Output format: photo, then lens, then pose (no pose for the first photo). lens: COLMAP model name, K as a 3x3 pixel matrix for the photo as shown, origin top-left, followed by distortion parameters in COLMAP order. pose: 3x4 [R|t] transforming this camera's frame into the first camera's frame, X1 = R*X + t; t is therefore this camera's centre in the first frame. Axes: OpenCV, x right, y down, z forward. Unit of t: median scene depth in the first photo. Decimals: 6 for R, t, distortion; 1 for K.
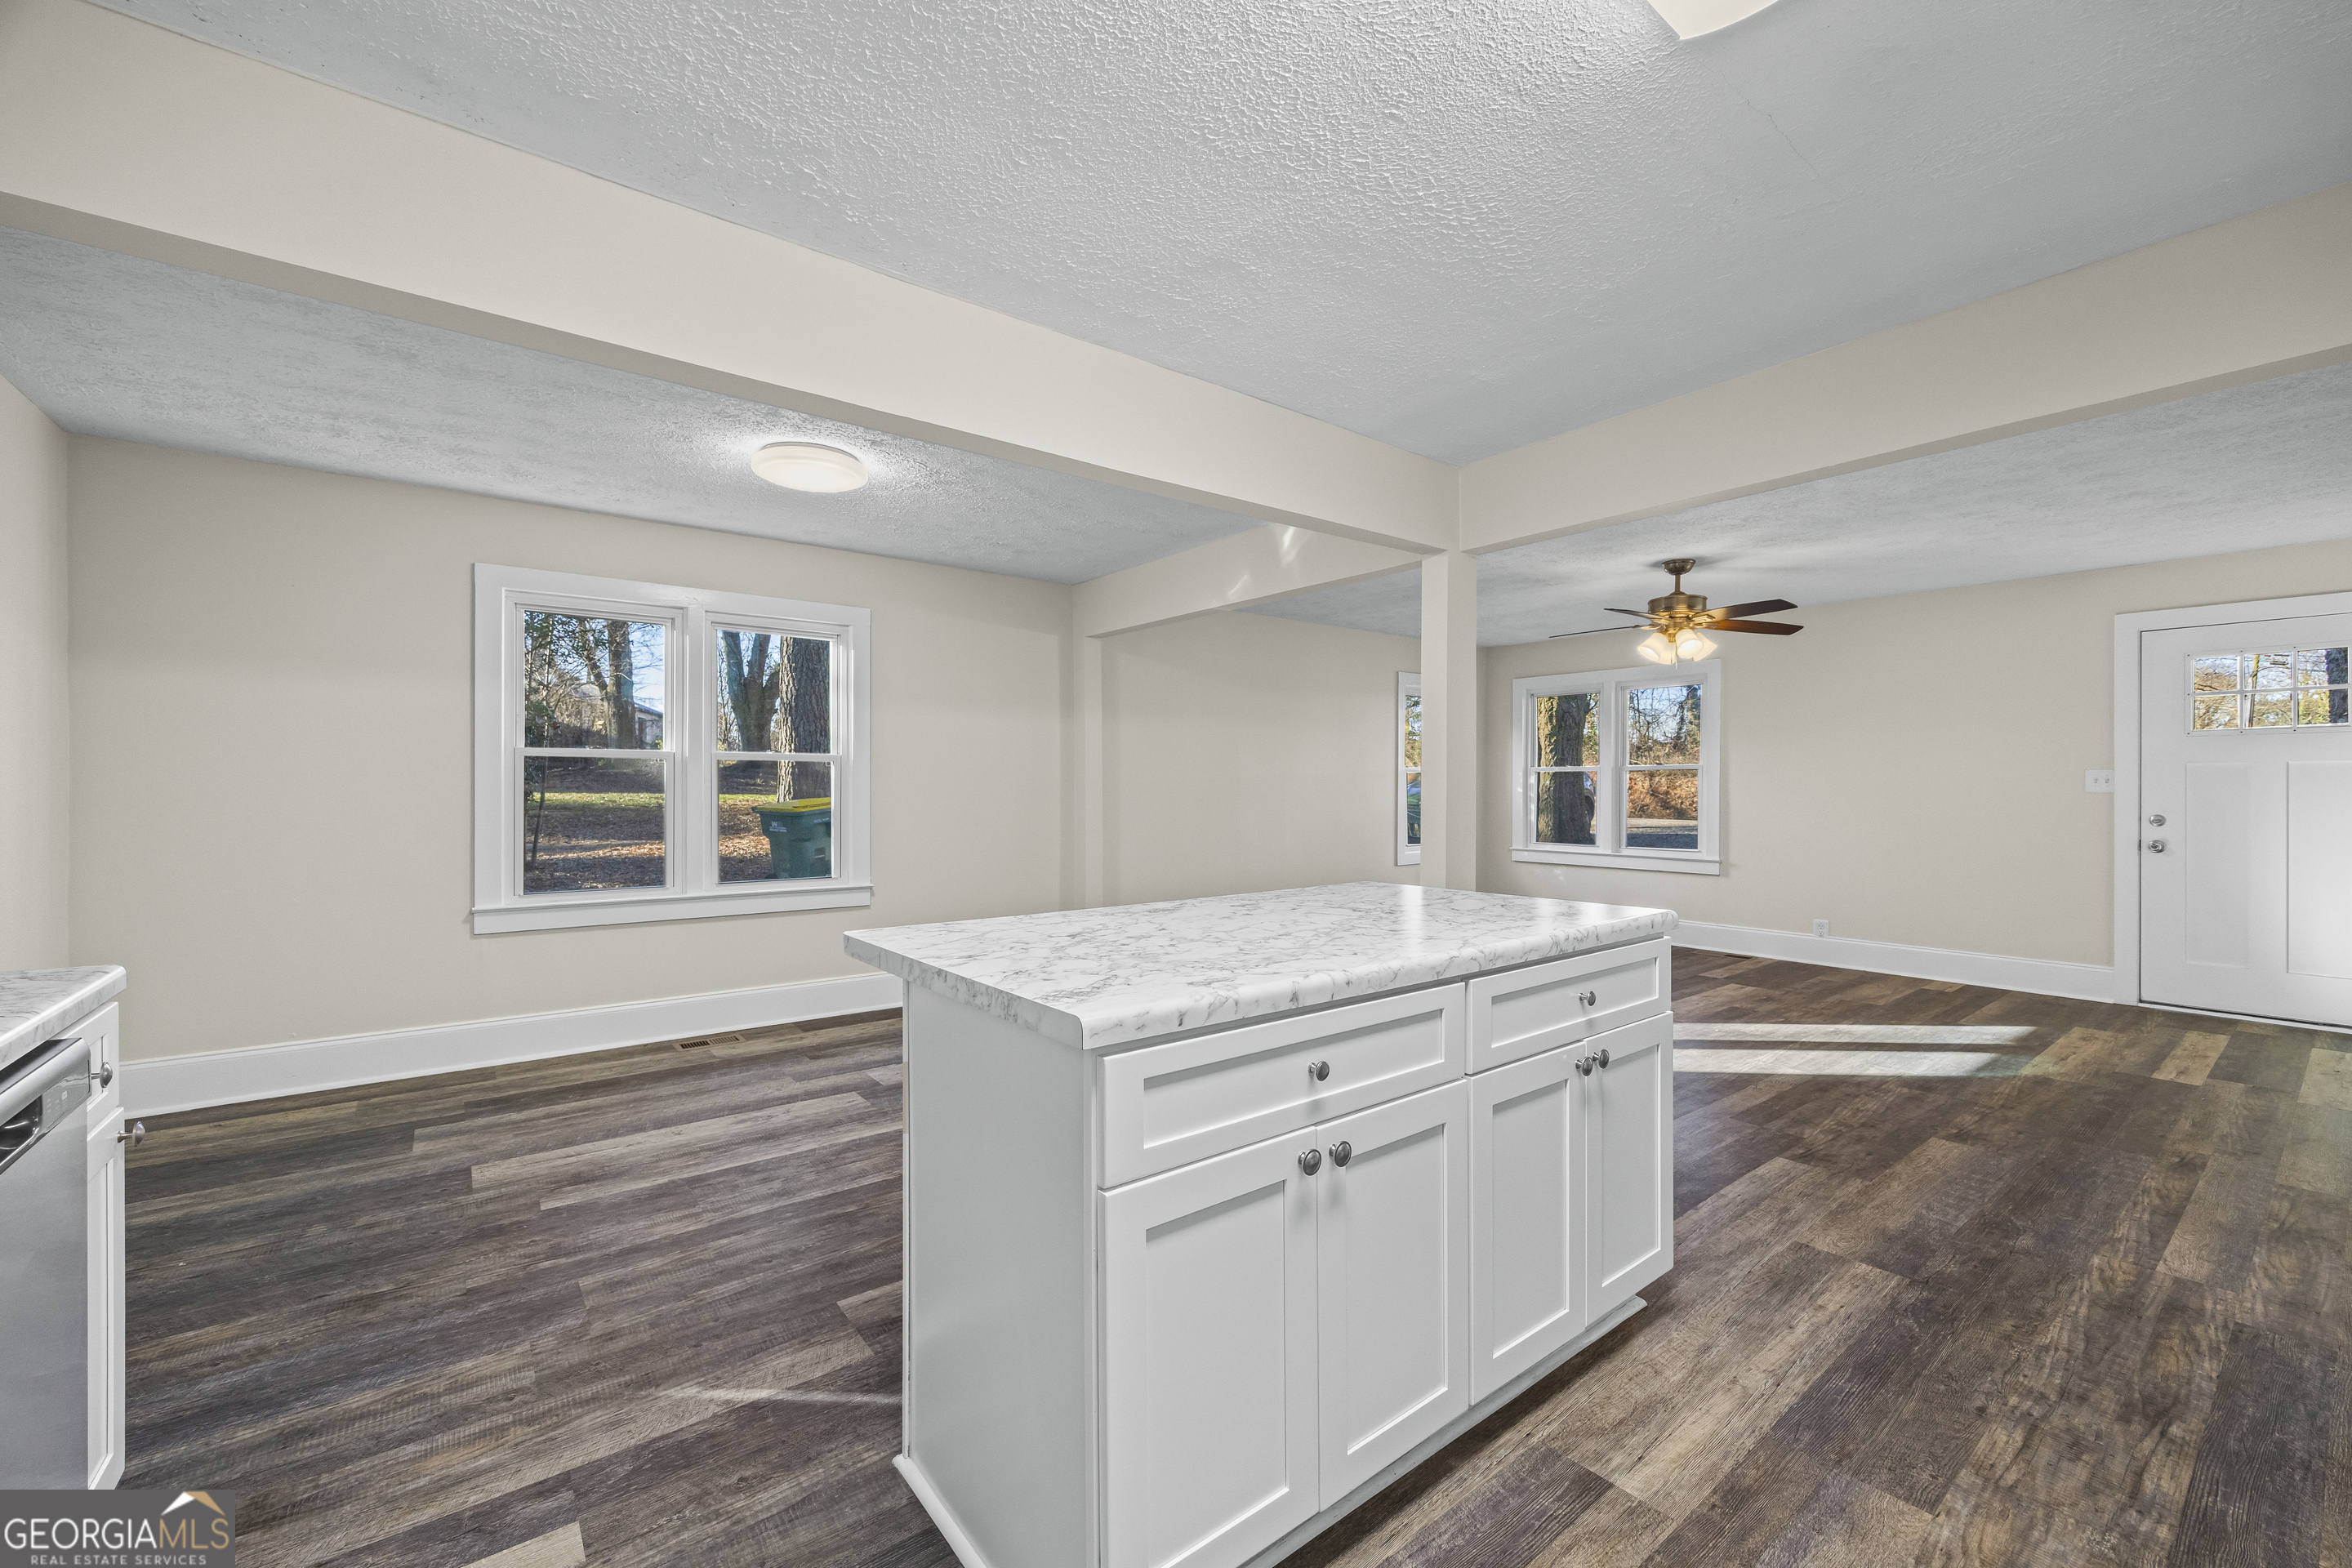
lens RADIAL K [[944.8, 0, 1183.0], [0, 944.8, 783.0], [0, 0, 1]] dist [-0.003101, -0.000402]
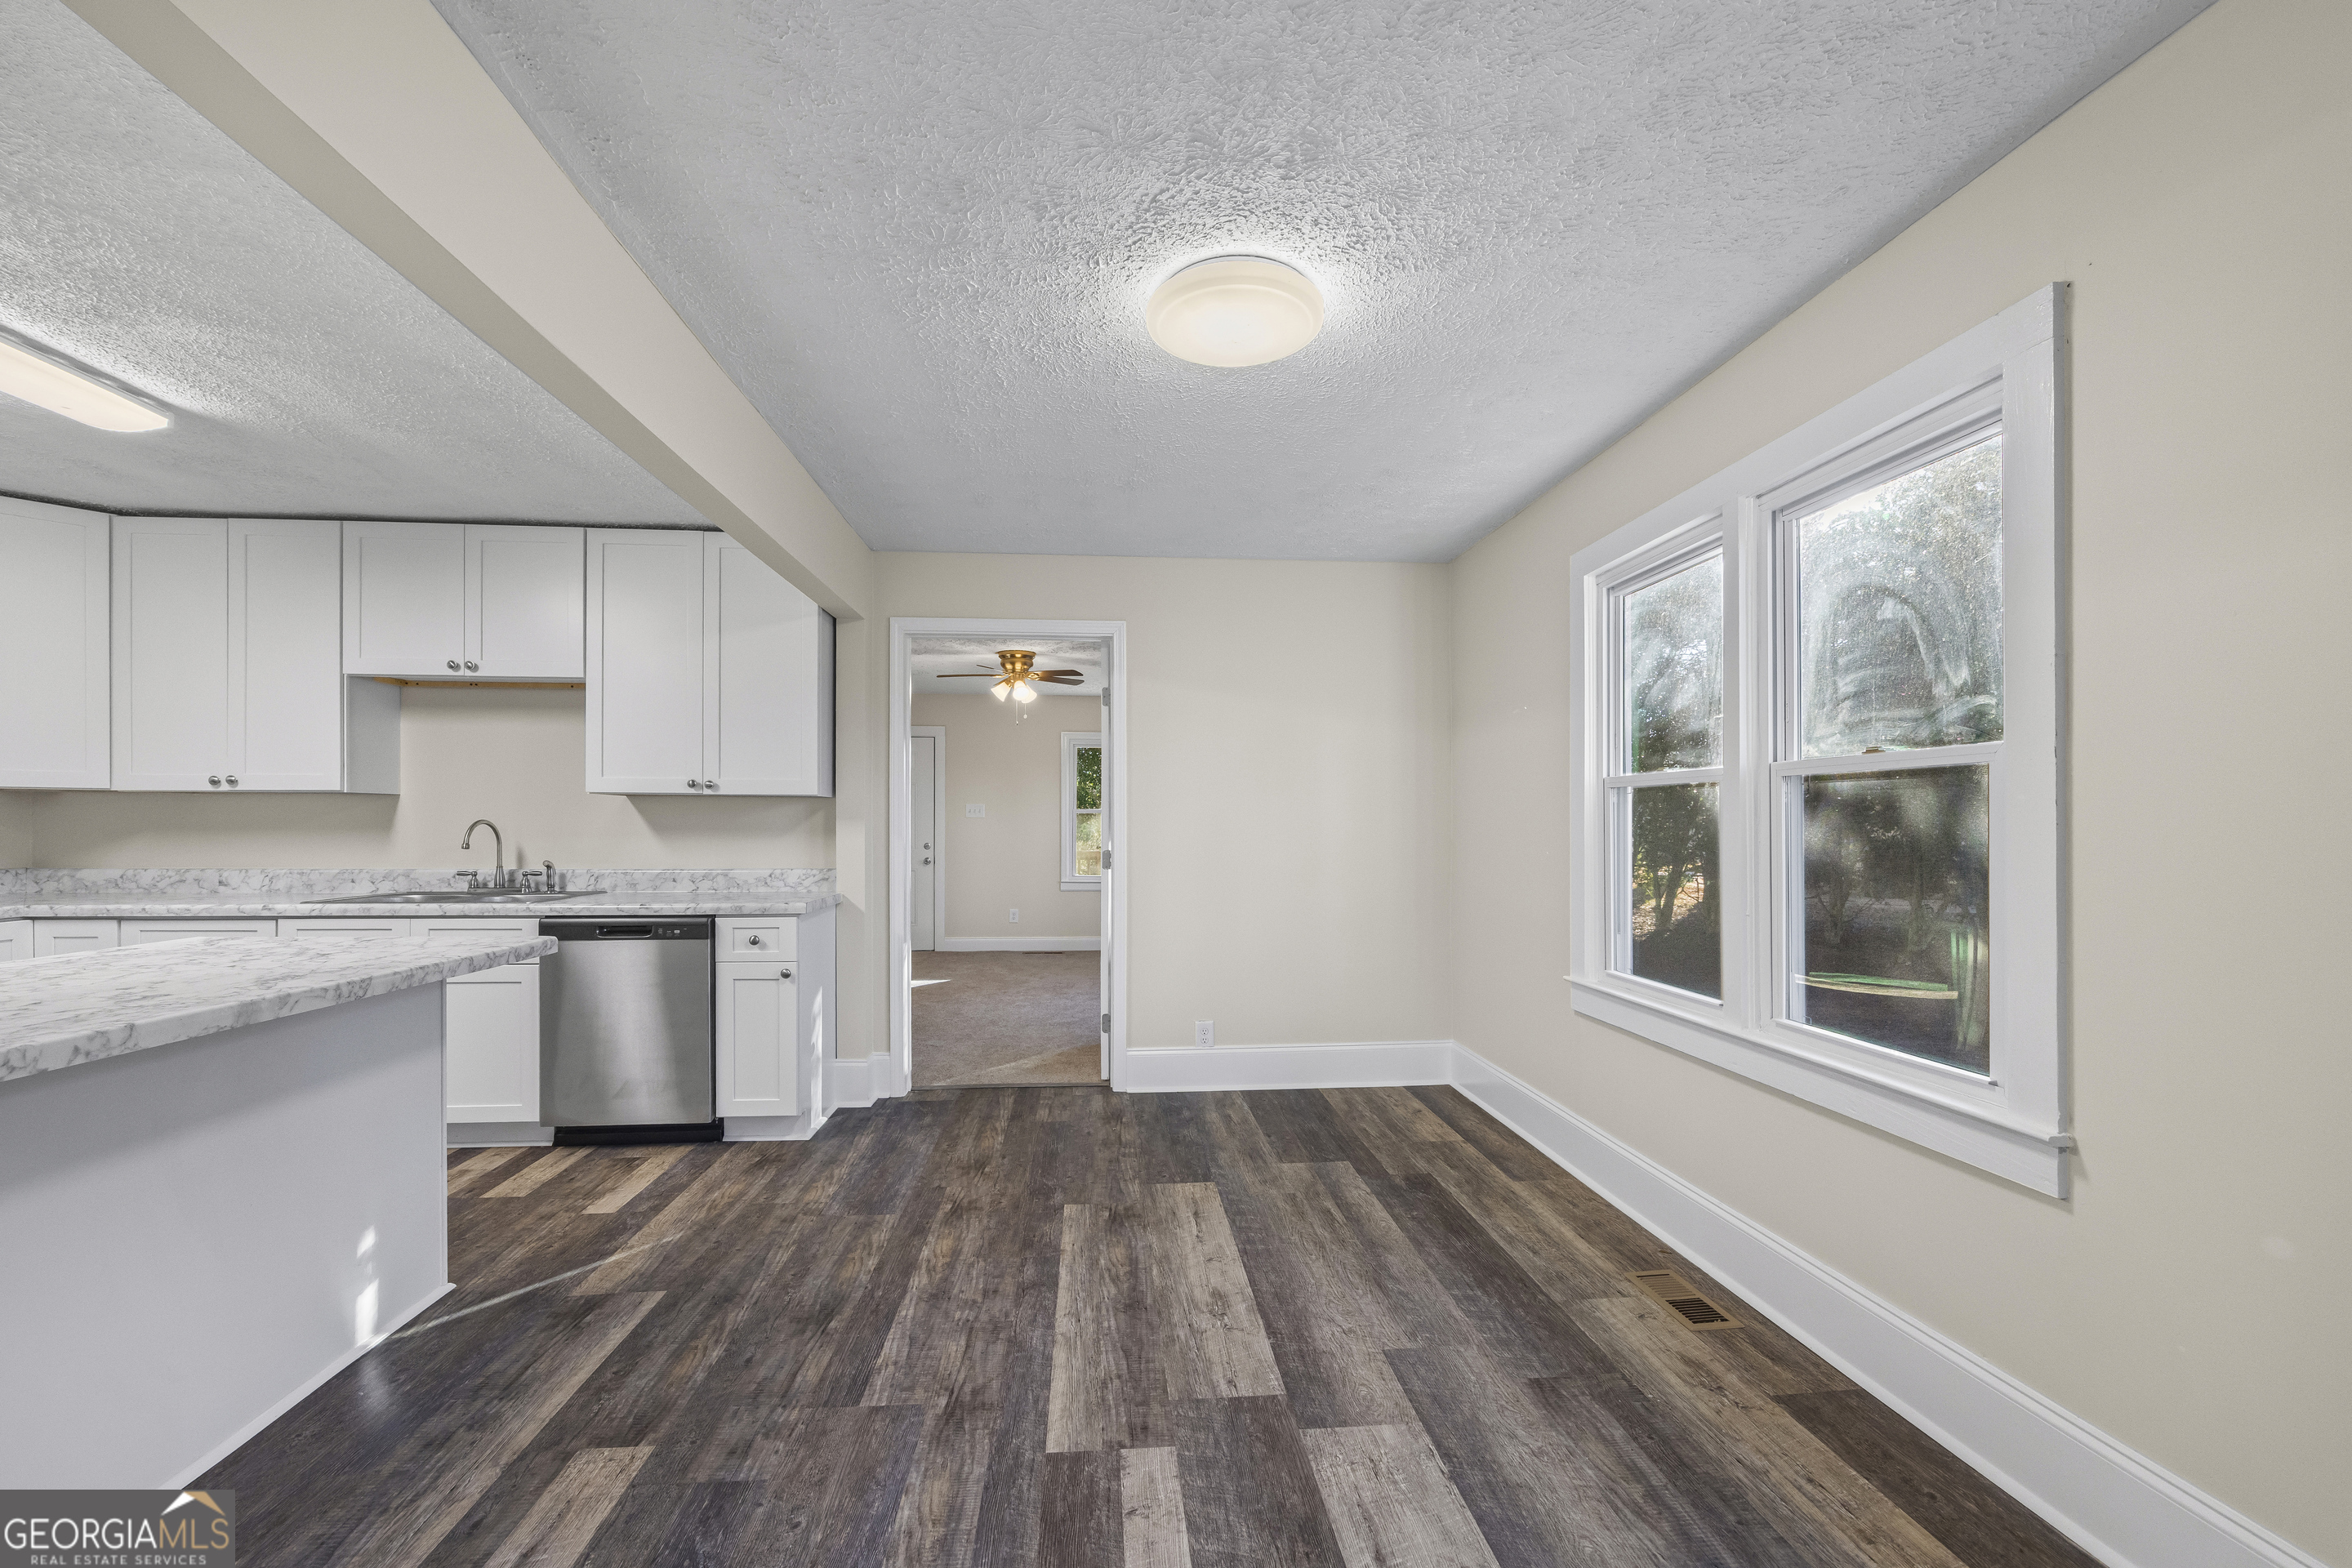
lens RADIAL K [[959.9, 0, 1168.9], [0, 959.9, 821.0], [0, 0, 1]] dist [-0.002422, -0.000030]
pose [[-0.555553, -0.004823, -0.831467, 0.196065], [0.001311, 0.999977, -0.006676, 0.004572], [0.831480, -0.004799, -0.555534, 1.693904]]
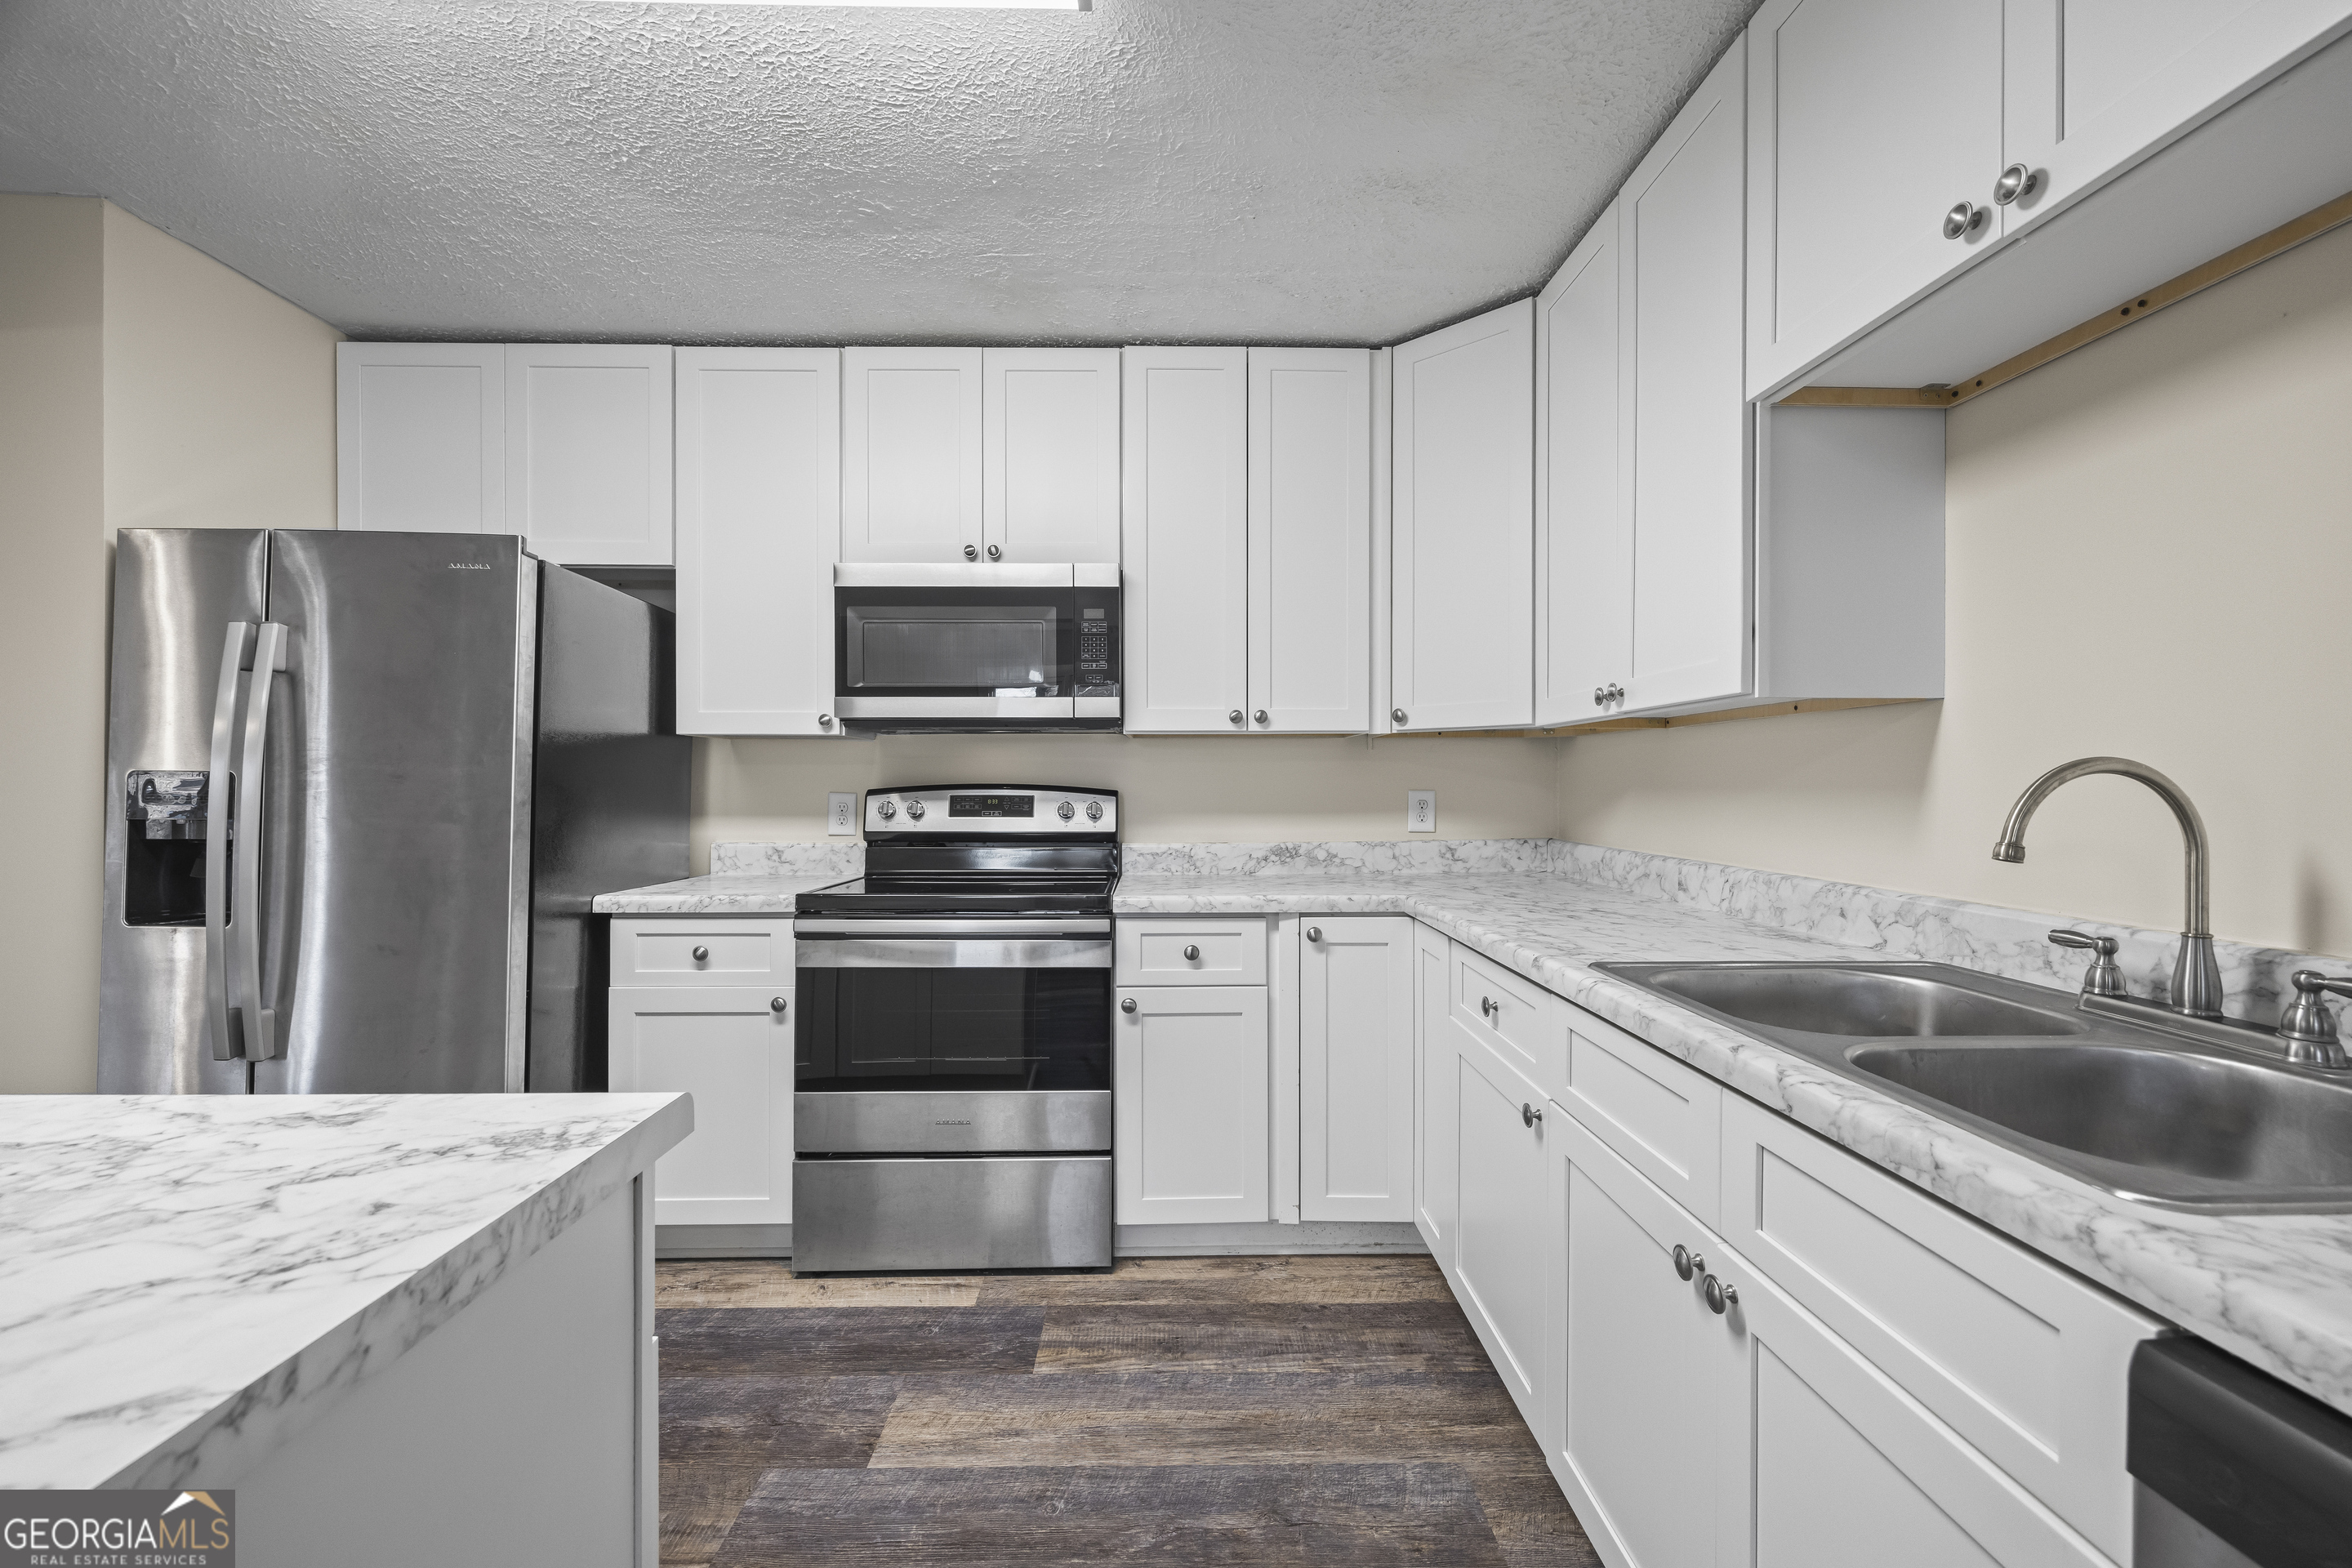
lens RADIAL K [[948.7, 0, 1174.8], [0, 948.7, 789.4], [0, 0, 1]] dist [-0.005606, 0.000360]
pose [[-0.797125, -0.007674, 0.603765, -0.356622], [-0.006745, 0.999970, 0.003805, 0.006243], [-0.603776, -0.001039, -0.797153, 0.577085]]
